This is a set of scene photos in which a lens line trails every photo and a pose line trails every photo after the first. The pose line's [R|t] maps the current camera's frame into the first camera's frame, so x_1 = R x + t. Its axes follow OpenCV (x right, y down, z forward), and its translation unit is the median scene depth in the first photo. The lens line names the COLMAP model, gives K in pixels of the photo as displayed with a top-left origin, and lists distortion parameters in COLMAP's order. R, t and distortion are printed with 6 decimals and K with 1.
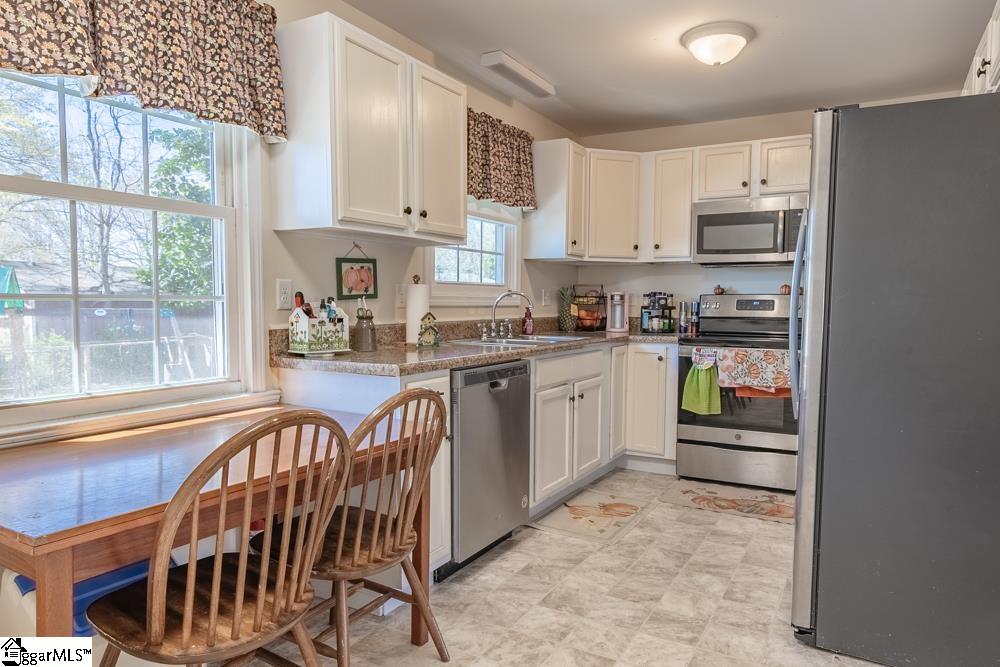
lens RADIAL K [[663.9, 0, 503.1], [0, 663.9, 337.9], [0, 0, 1]] dist [0.038933, 0.000440]
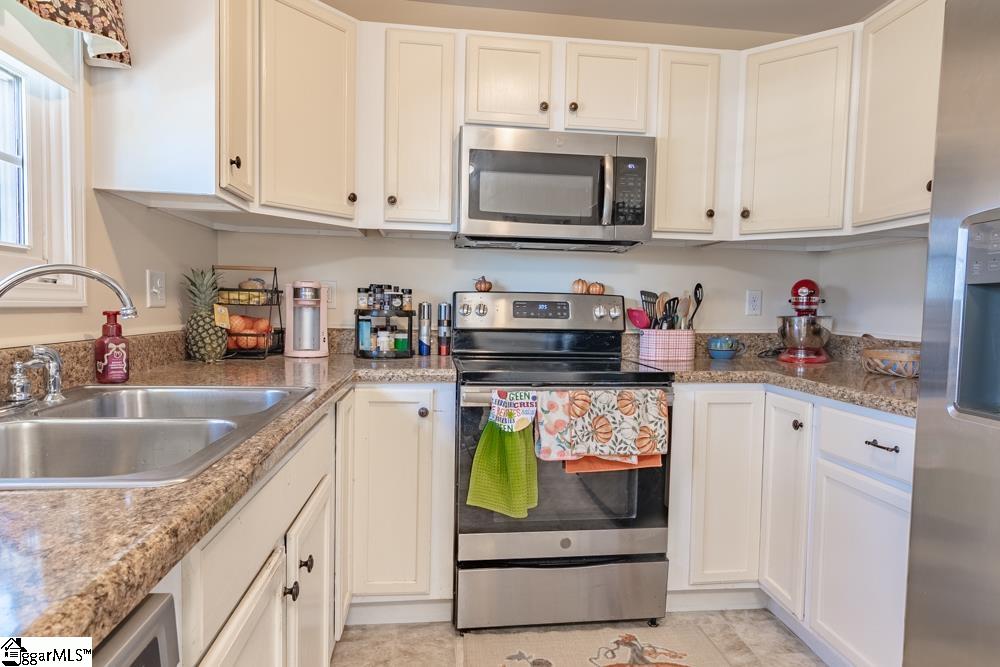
lens RADIAL K [[586.8, 0, 502.6], [0, 586.8, 340.2], [0, 0, 1]] dist [0.003298, 0.000623]
pose [[0.794682, -0.024886, 0.606516, 0.010466], [0.018574, 0.999688, 0.016682, -0.029854], [-0.606742, -0.001992, 0.794896, 0.570842]]
